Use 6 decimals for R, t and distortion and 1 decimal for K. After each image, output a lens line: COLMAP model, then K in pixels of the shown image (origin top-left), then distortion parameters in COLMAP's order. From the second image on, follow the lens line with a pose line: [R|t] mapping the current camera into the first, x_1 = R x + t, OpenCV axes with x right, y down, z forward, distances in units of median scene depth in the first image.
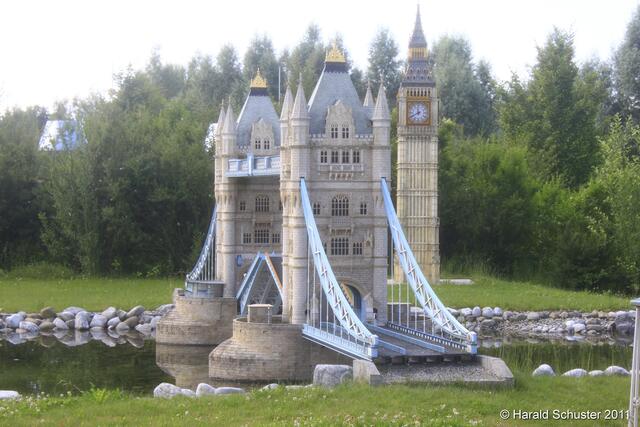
lens RADIAL K [[1453.7, 0, 323.2], [0, 1453.7, 209.7], [0, 0, 1]] dist [0.116710, 0.000000]
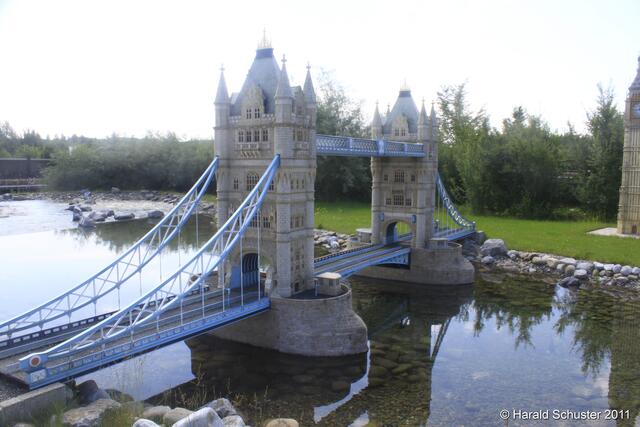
lens RADIAL K [[522.8, 0, 333.9], [0, 522.8, 208.1], [0, 0, 1]] dist [-0.146300, 0.105627]
pose [[0.703877, 0.055222, -0.708172, 0.274154], [-0.006226, 0.997415, 0.071588, -0.009319], [0.710295, -0.045980, 0.702401, 0.644355]]
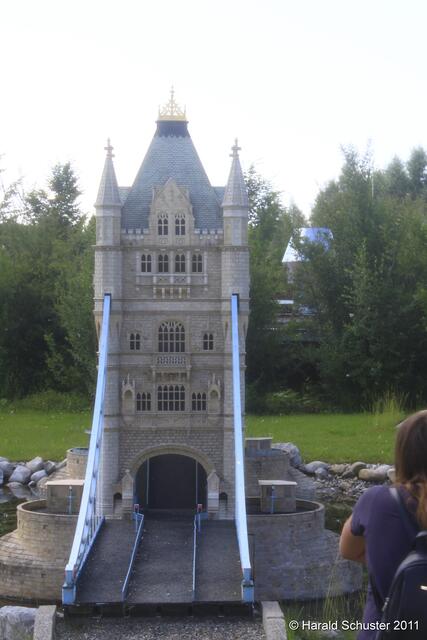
lens RADIAL K [[1453.7, 0, 214.9], [0, 1453.7, 325.2], [0, 0, 1]] dist [0.116710, 0.000000]
pose [[0.972624, 0.002207, -0.232372, 0.154790], [-0.001514, 0.999994, 0.003162, -0.008483], [0.232378, -0.002723, 0.972622, 0.300072]]
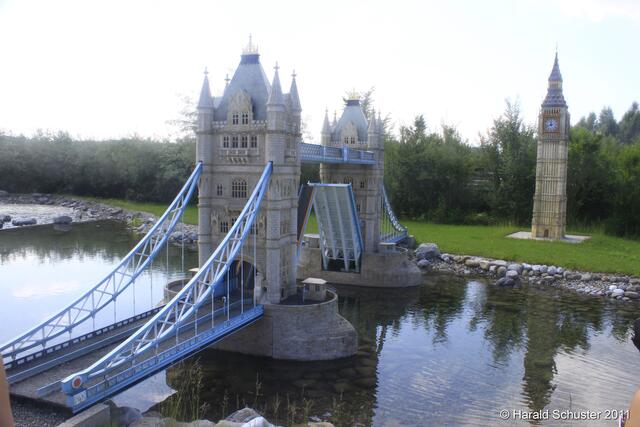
lens RADIAL K [[522.8, 0, 332.4], [0, 522.8, 213.0], [0, 0, 1]] dist [-0.146300, 0.105627]
pose [[0.833874, 0.056507, -0.549054, 0.232905], [-0.021688, 0.997332, 0.069704, -0.010457], [0.551528, -0.046216, 0.832875, 0.601630]]
